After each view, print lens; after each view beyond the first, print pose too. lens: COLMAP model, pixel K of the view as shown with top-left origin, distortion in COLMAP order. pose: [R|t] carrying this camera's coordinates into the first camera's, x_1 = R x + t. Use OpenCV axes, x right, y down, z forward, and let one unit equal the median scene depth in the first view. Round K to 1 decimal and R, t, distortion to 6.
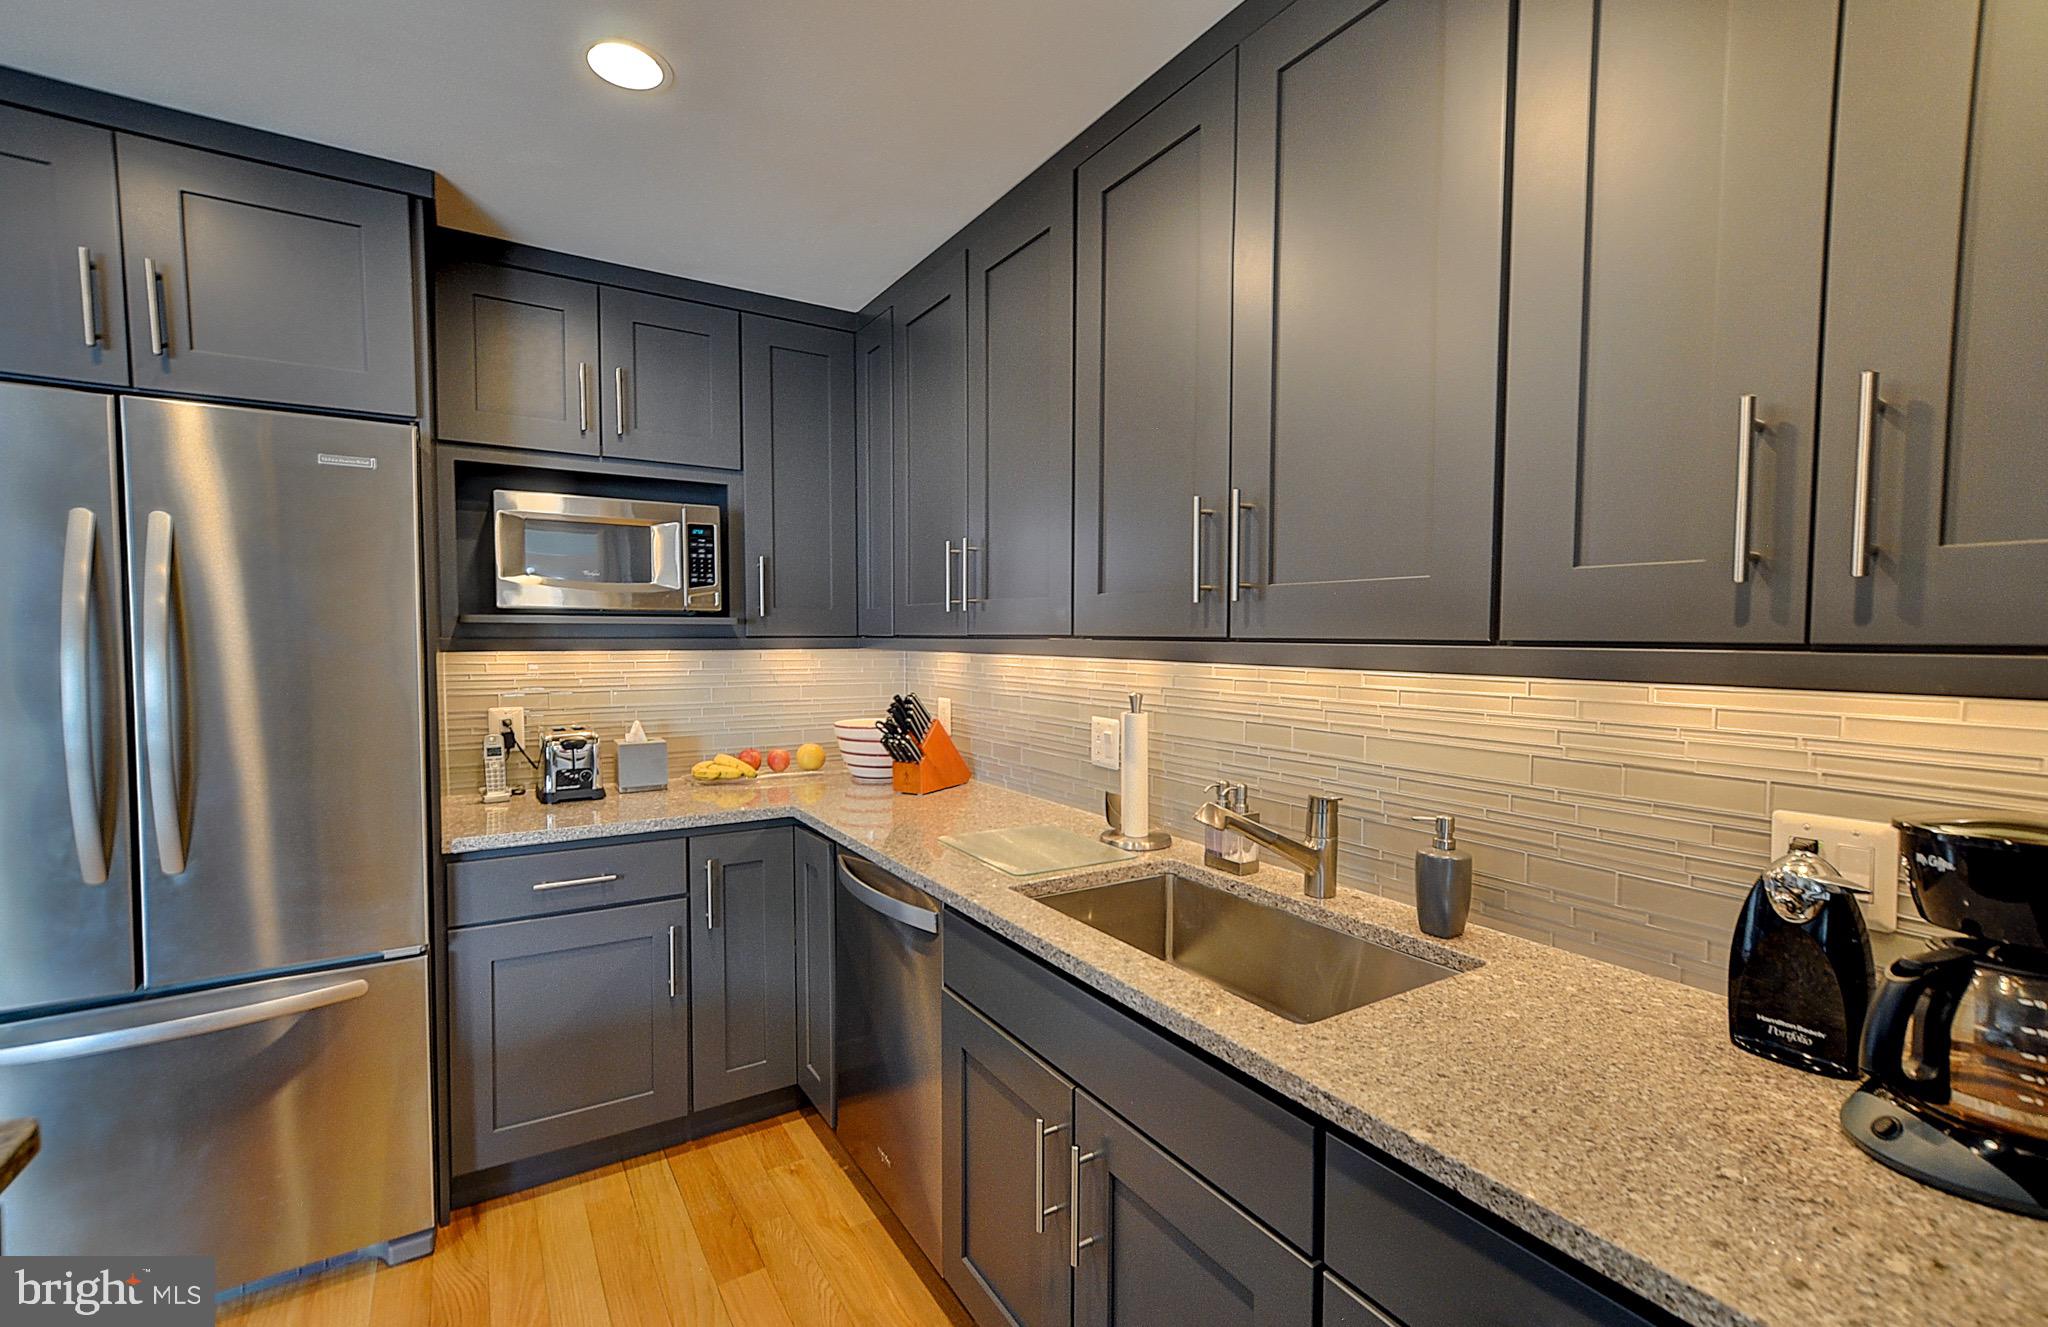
lens RADIAL K [[899.1, 0, 1040.8], [0, 899.1, 676.6], [0, 0, 1]] dist [-0.003876, 0.004445]
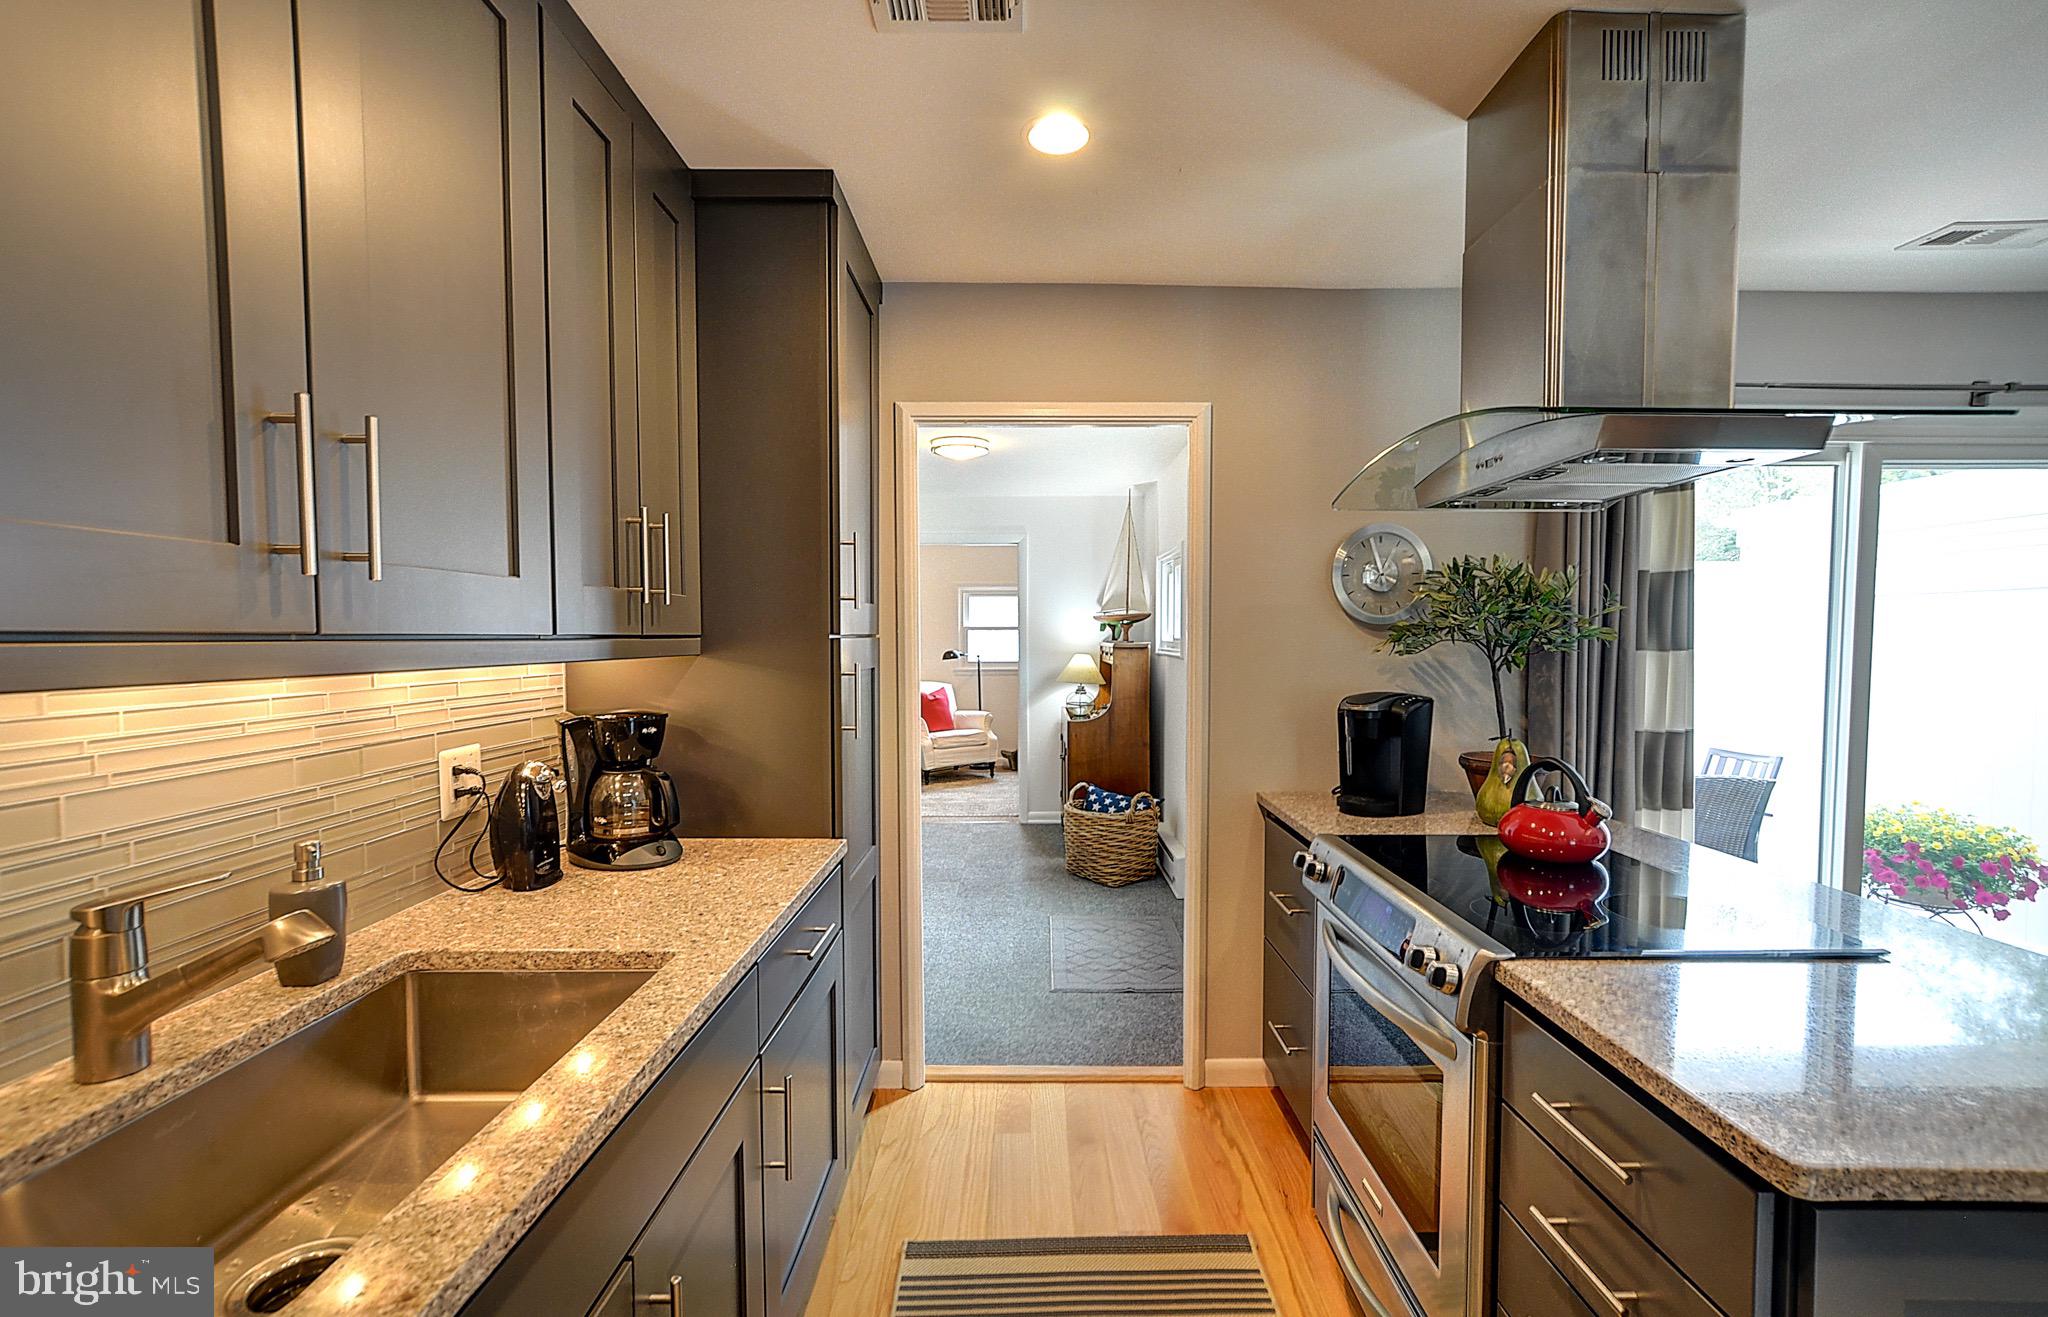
lens RADIAL K [[891.6, 0, 1049.3], [0, 891.6, 666.9], [0, 0, 1]] dist [0.009511, 0.000590]
pose [[-0.857423, -0.025412, 0.513984, -0.430793], [0.018234, 0.996653, 0.079693, -0.048127], [-0.514289, 0.077703, -0.854090, 0.993303]]
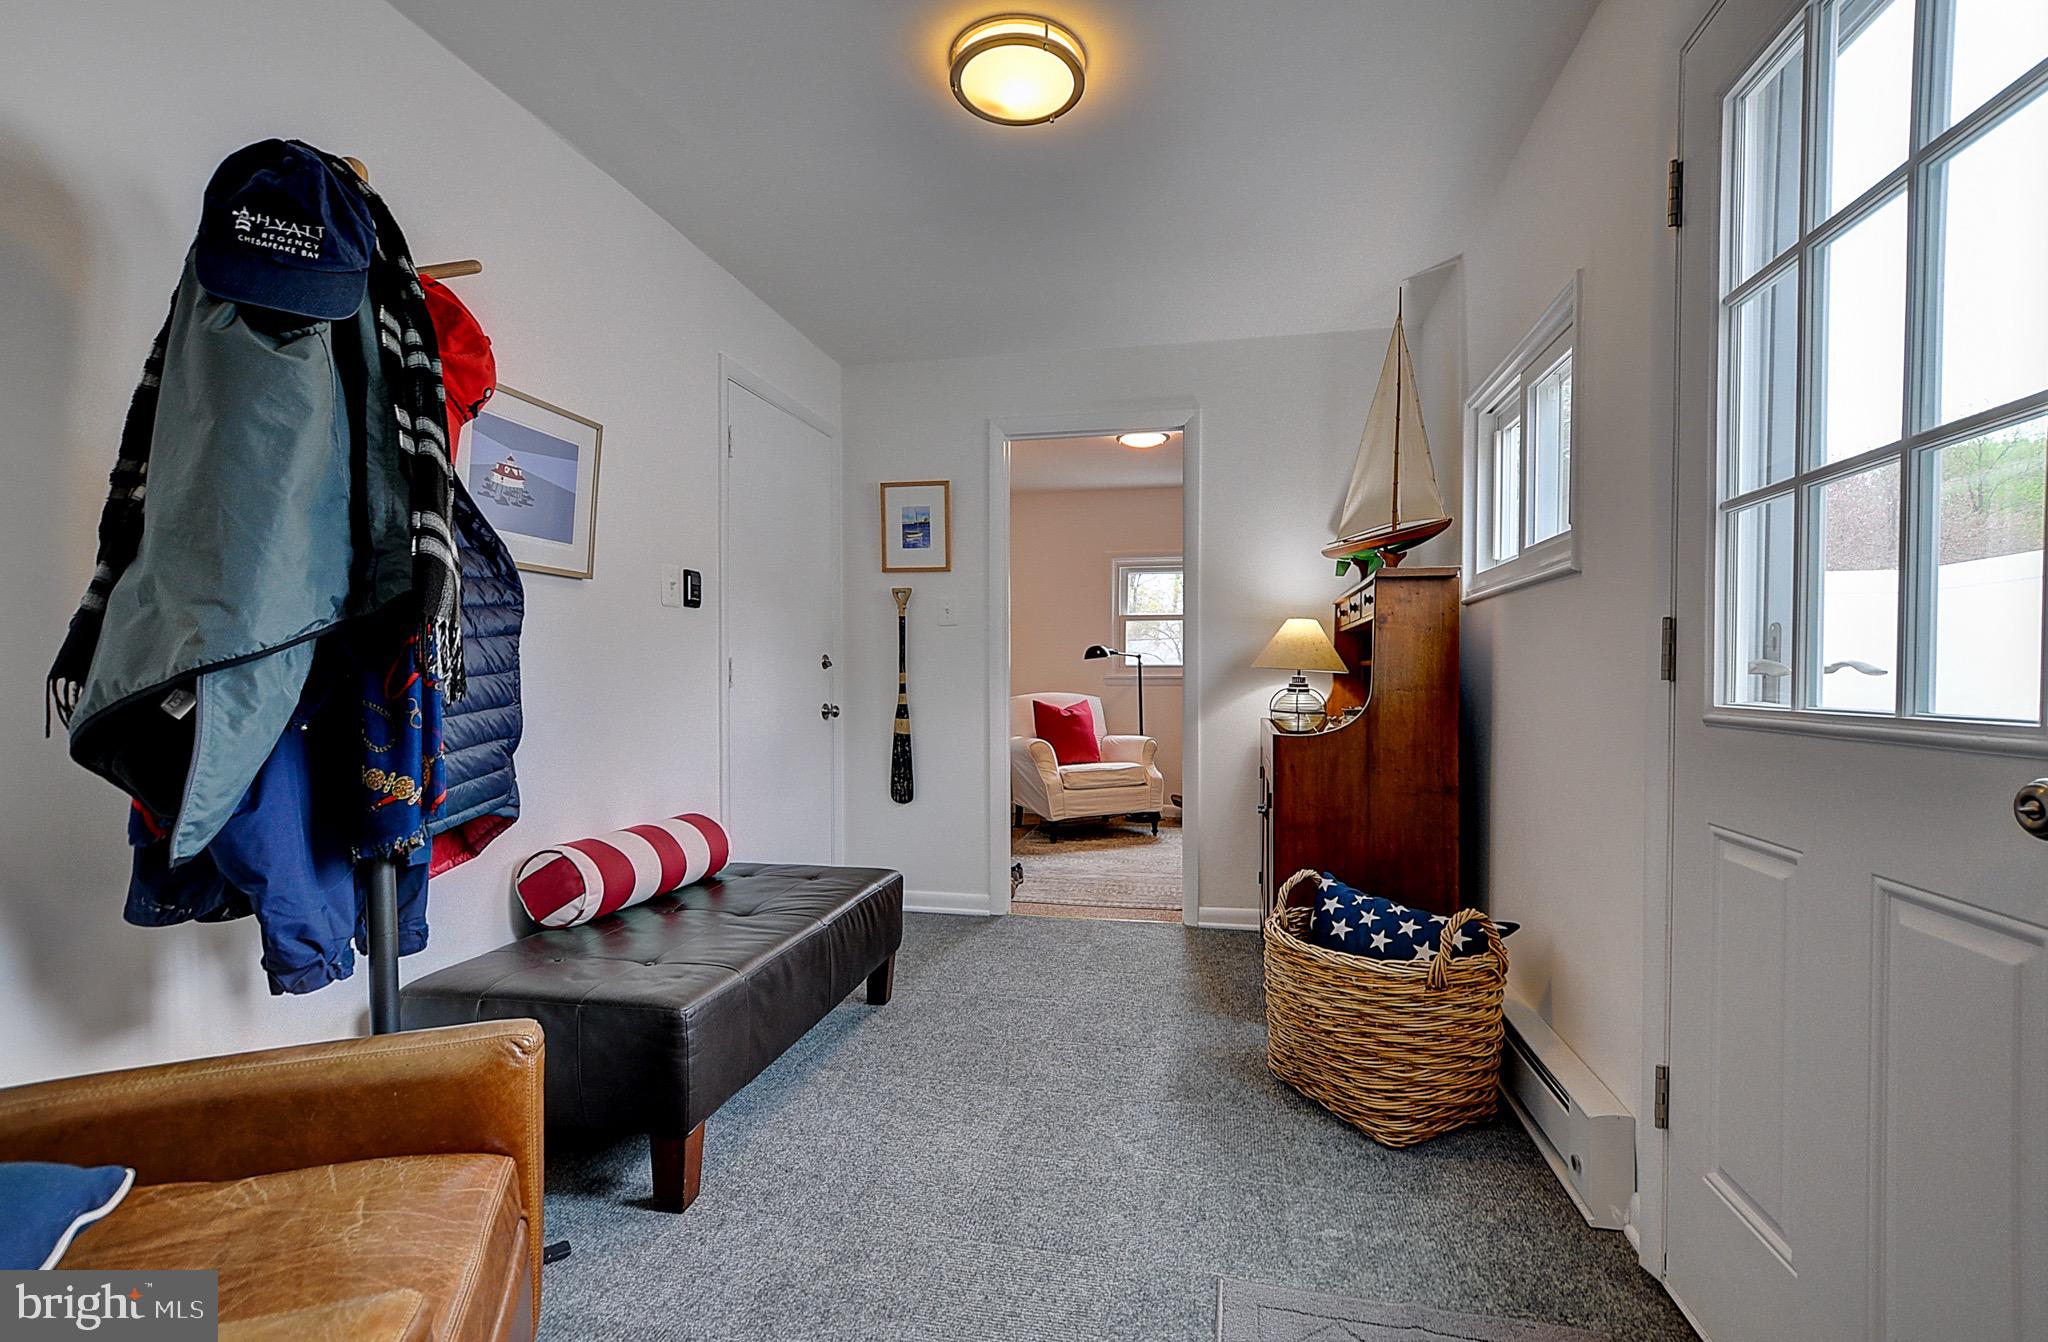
lens RADIAL K [[899.1, 0, 1067.4], [0, 899.1, 694.3], [0, 0, 1]] dist [-0.003876, 0.004445]
pose [[-0.737762, -0.021701, 0.674712, 0.274304], [0.023936, 0.998014, 0.058271, 0.196586], [-0.674636, 0.059140, -0.735777, -0.216505]]
